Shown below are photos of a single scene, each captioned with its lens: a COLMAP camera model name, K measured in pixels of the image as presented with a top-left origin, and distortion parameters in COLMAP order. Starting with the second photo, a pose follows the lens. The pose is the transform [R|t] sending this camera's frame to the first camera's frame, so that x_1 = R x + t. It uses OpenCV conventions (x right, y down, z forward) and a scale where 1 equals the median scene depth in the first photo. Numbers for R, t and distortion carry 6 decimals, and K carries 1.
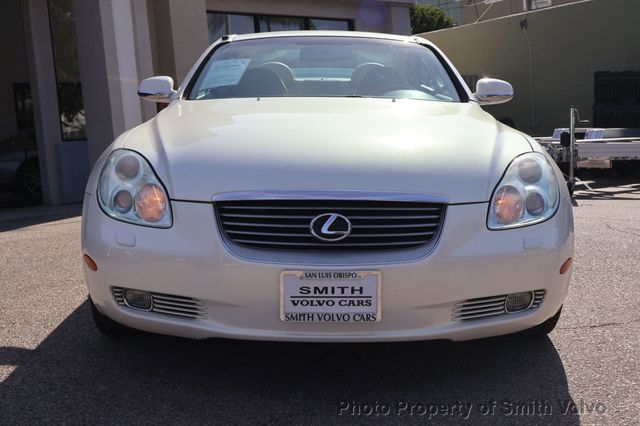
lens RADIAL K [[865.5, 0, 317.0], [0, 865.5, 213.5], [0, 0, 1]] dist [0.024514, -0.021575]
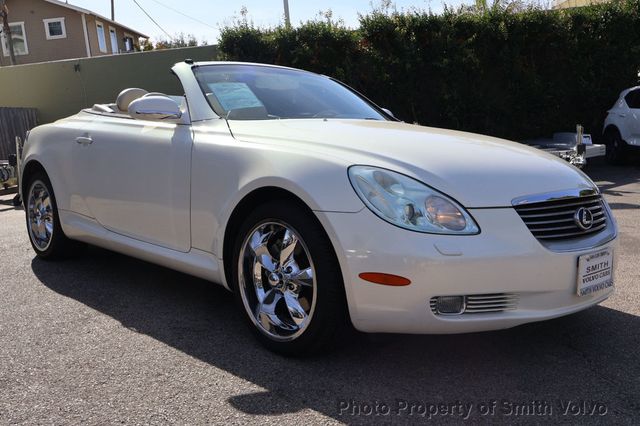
lens RADIAL K [[641.0, 0, 320.0], [0, 641.0, 213.0], [0, 0, 1]] dist [0.001083, 0.033335]
pose [[0.728994, -0.087402, 0.678918, -0.850582], [0.089291, 0.995482, 0.032279, -0.052919], [-0.678672, 0.037090, 0.733504, 0.533703]]
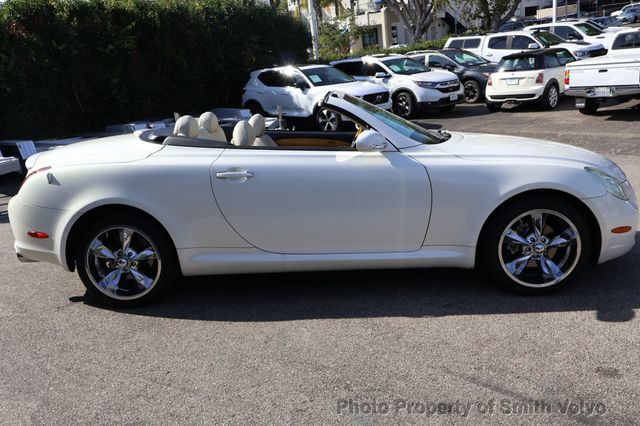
lens RADIAL K [[594.9, 0, 320.0], [0, 594.9, 213.0], [0, 0, 1]] dist [0.009022, 0.008427]
pose [[0.036355, -0.219145, 0.975015, -1.535847], [0.182347, 0.960735, 0.209136, -0.361113], [-0.982562, 0.170188, 0.074888, 1.585750]]
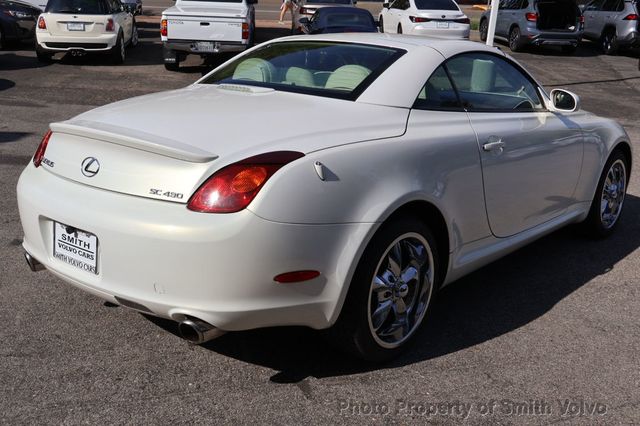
lens RADIAL K [[710.5, 0, 320.0], [0, 710.5, 213.0], [0, 0, 1]] dist [0.006067, 0.006367]
pose [[-0.778068, -0.193242, 0.597719, -0.792941], [0.041510, 0.933613, 0.355871, -0.536707], [-0.626807, 0.301703, -0.718393, 2.917003]]
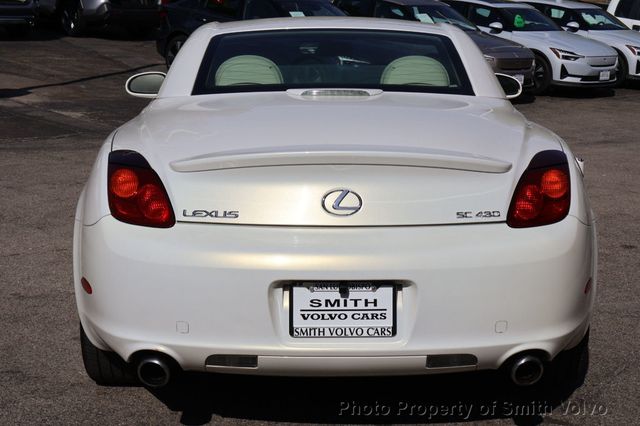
lens RADIAL K [[1170.9, 0, 320.0], [0, 1170.9, 213.0], [0, 0, 1]] dist [0.022248, 0.086505]
pose [[-0.998482, -0.011454, -0.053884, 0.105314], [-0.026841, 0.955342, 0.294280, -0.605588], [0.048107, 0.295280, -0.954199, 3.534832]]
